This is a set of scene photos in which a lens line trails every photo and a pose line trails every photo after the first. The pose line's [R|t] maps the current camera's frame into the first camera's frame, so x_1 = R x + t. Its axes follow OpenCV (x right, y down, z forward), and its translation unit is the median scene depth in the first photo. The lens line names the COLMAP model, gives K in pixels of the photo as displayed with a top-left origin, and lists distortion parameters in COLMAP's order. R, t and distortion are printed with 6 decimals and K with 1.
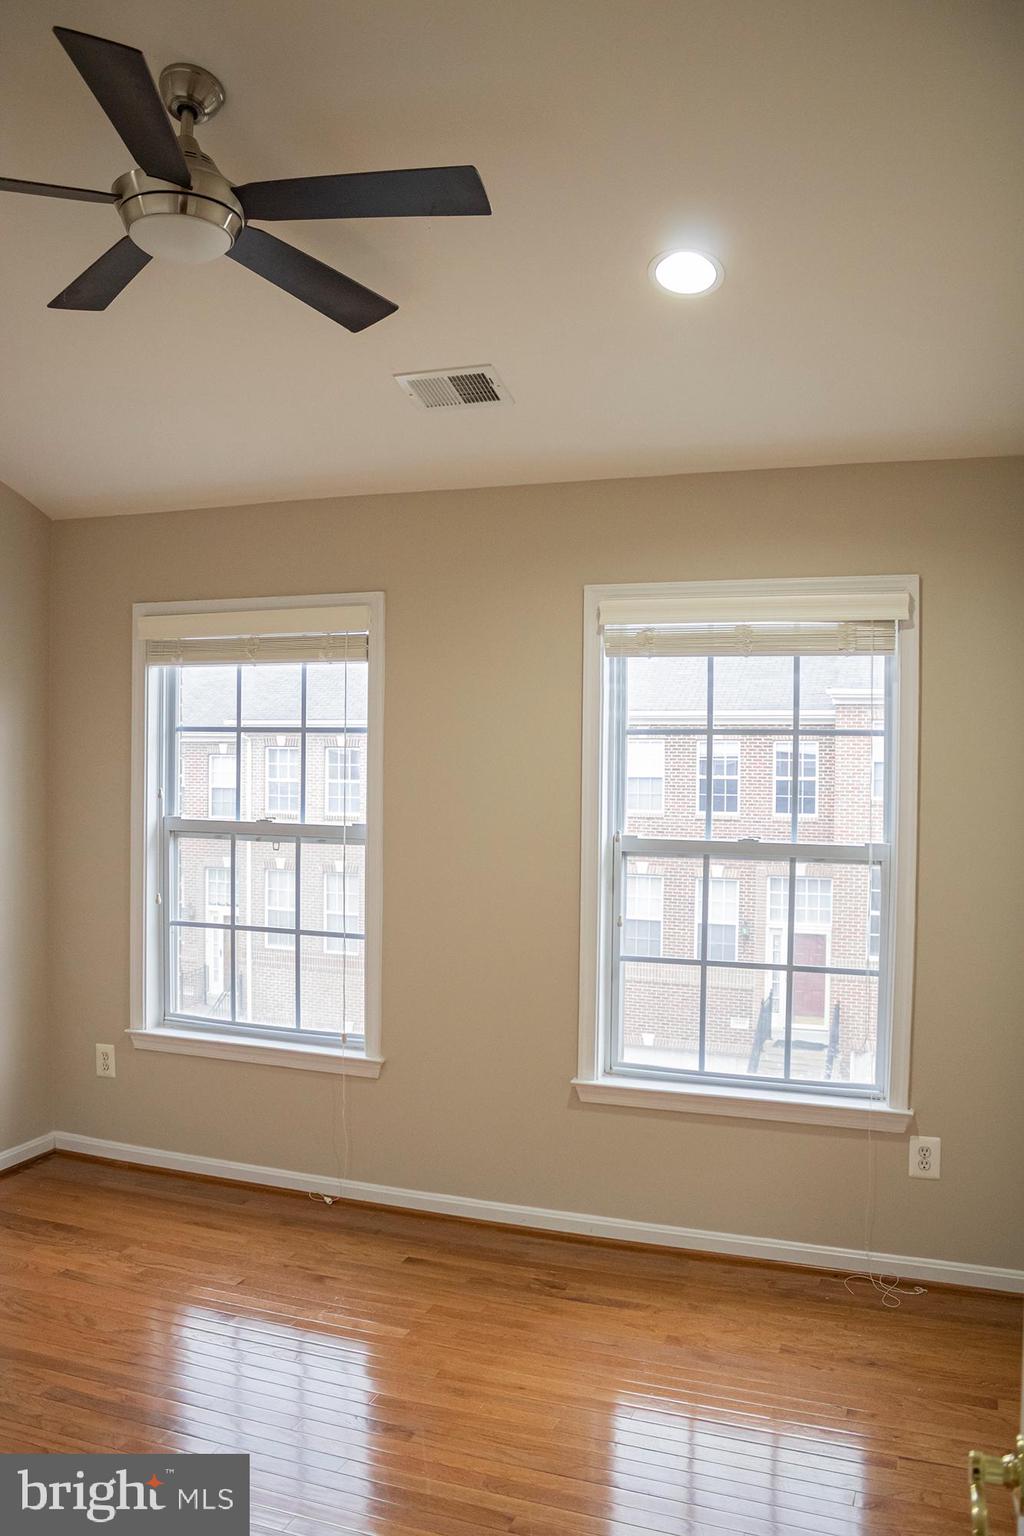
lens RADIAL K [[1196.3, 0, 534.3], [0, 1196.3, 765.7], [0, 0, 1]] dist [-0.146453, 0.003441]
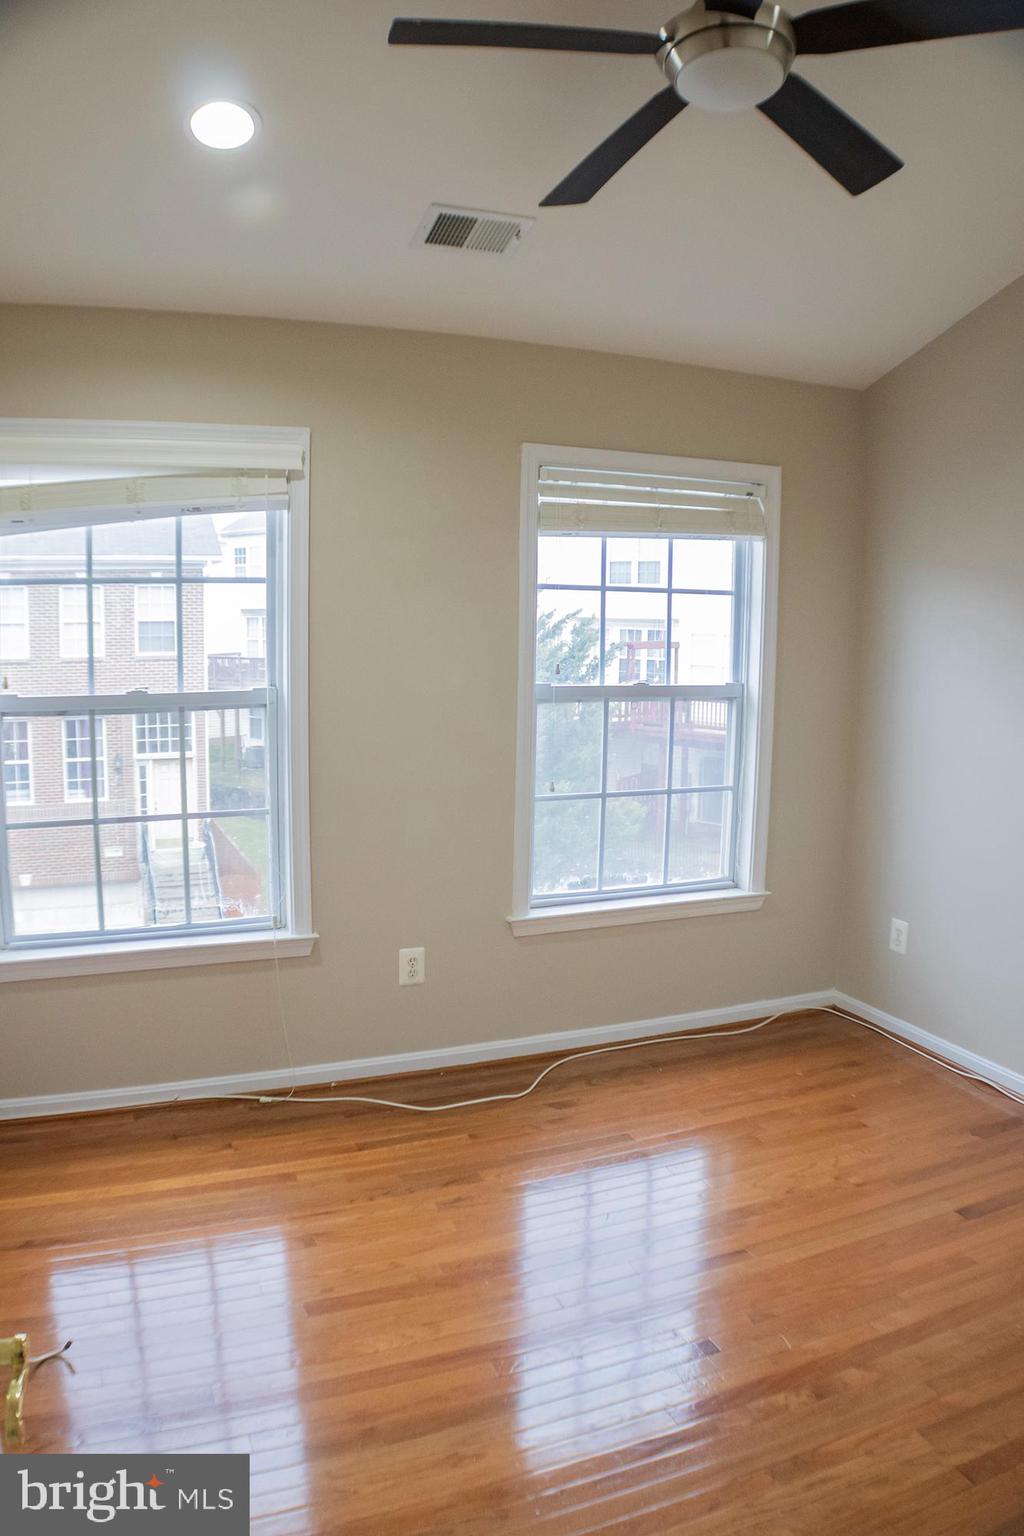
lens RADIAL K [[1196.3, 0, 534.3], [0, 1196.3, 765.7], [0, 0, 1]] dist [-0.146453, 0.003441]
pose [[0.733201, -0.090363, 0.673982, -0.573417], [-0.001885, 0.990858, 0.134899, -0.015127], [-0.680010, -0.100179, 0.726327, 0.180369]]
